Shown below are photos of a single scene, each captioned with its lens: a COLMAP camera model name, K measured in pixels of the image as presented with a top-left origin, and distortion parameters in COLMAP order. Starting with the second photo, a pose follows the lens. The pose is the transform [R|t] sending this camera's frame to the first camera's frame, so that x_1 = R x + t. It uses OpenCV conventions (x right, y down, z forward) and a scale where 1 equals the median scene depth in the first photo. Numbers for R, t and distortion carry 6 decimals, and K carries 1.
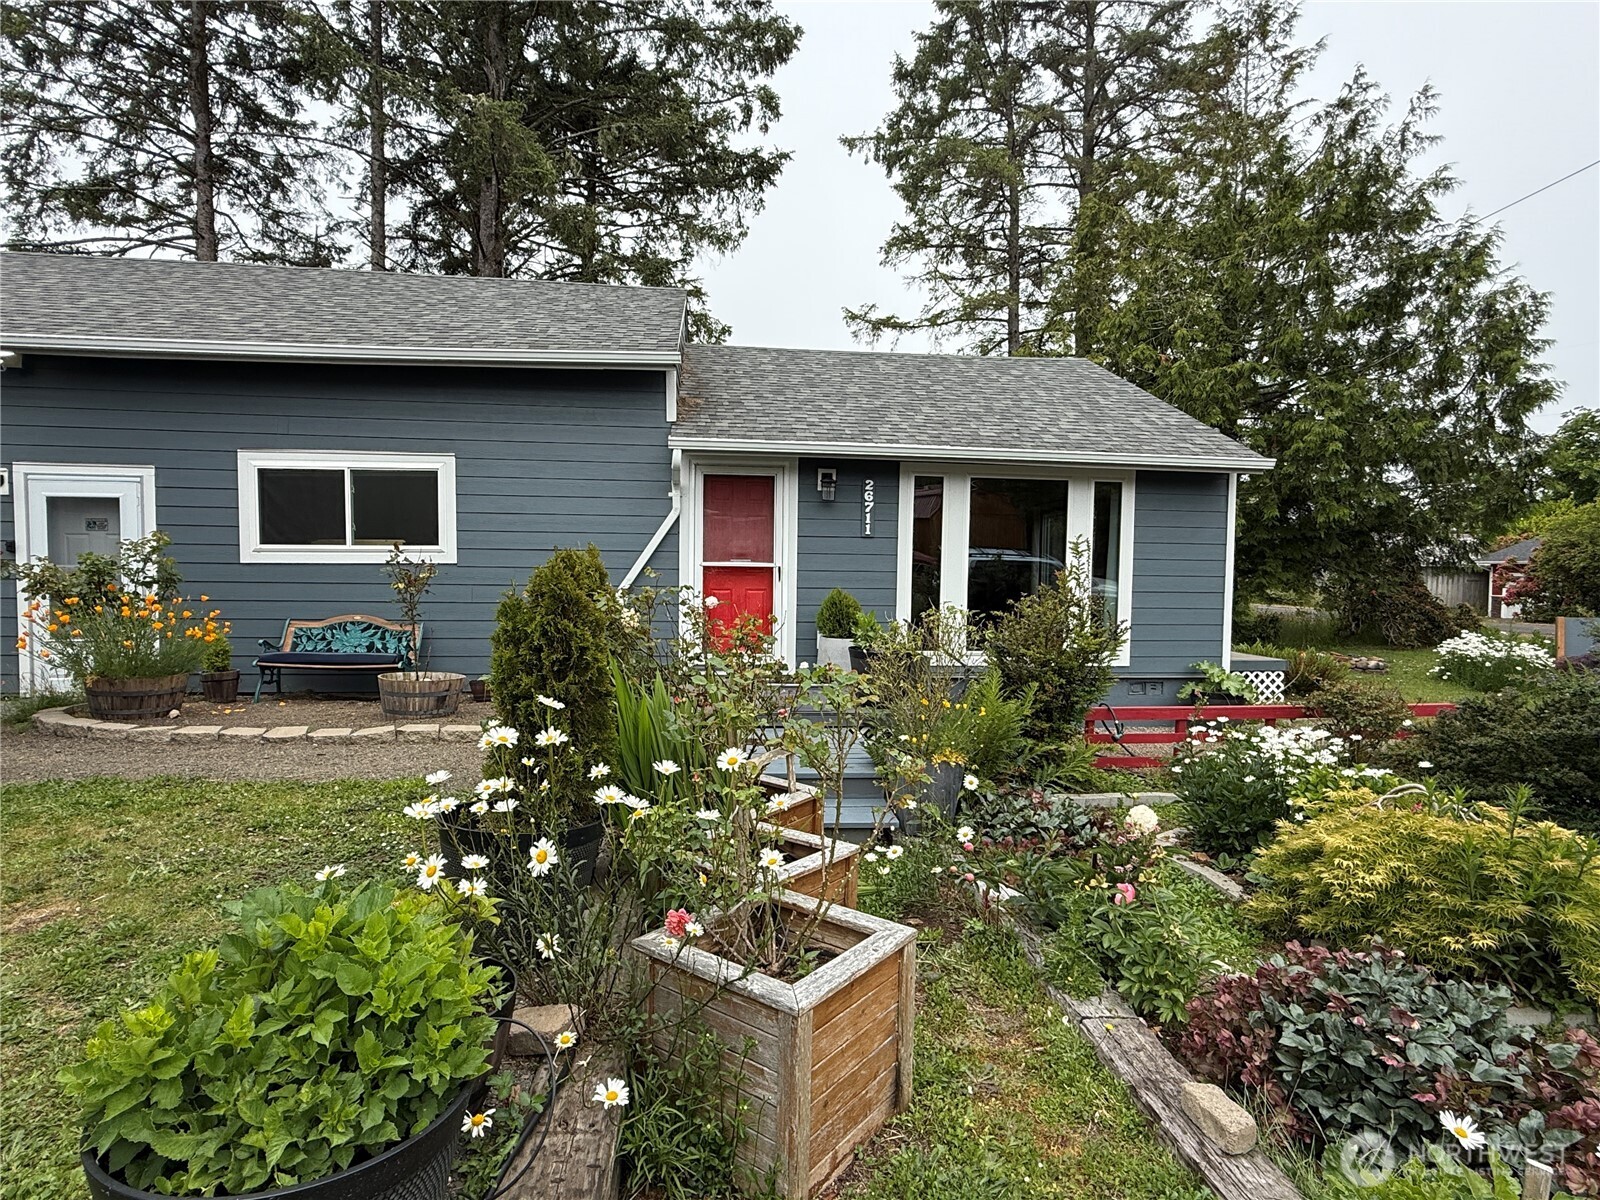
lens RADIAL K [[812.2, 0, 801.1], [0, 812.2, 599.9], [0, 0, 1]] dist [0.000527, 0.000024]
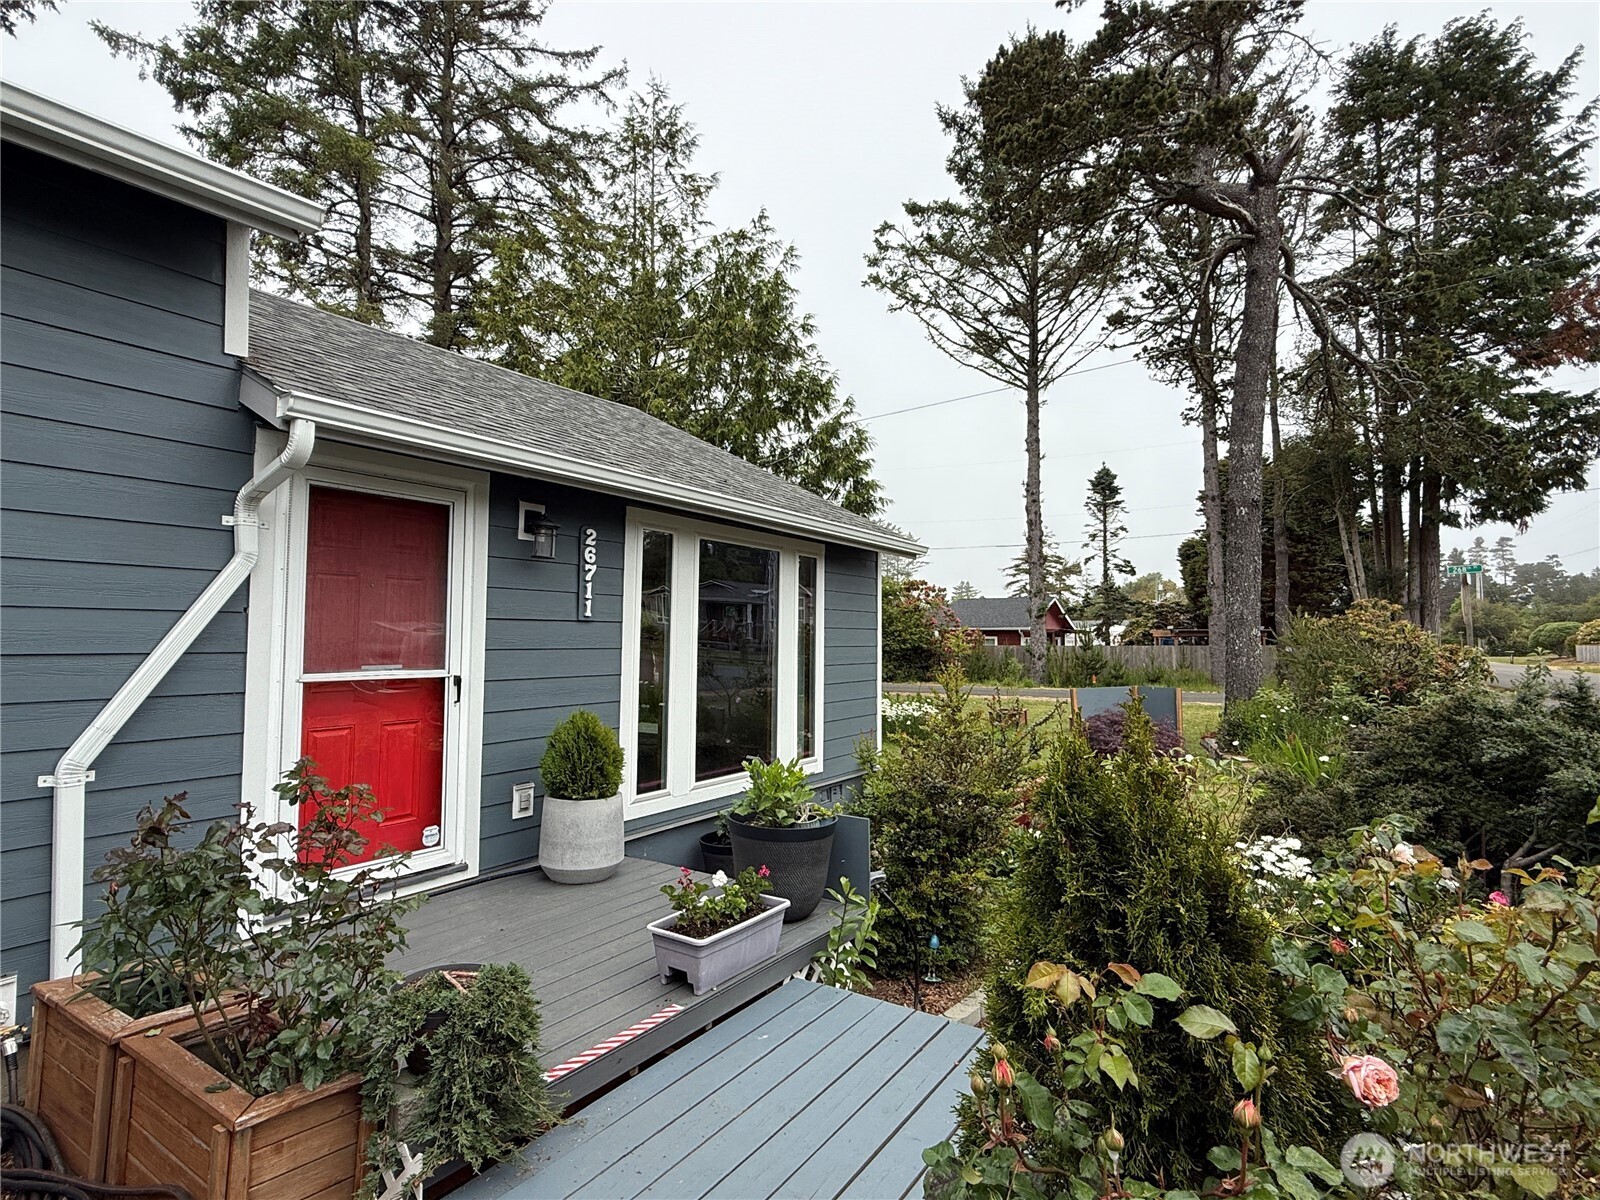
lens RADIAL K [[812.2, 0, 800.5], [0, 812.2, 597.7], [0, 0, 1]] dist [0.000527, 0.000024]
pose [[0.647591, 0.026709, 0.761520, -0.146432], [0.035248, 0.997266, -0.064953, -0.024807], [-0.761172, 0.068905, 0.644879, 0.242866]]
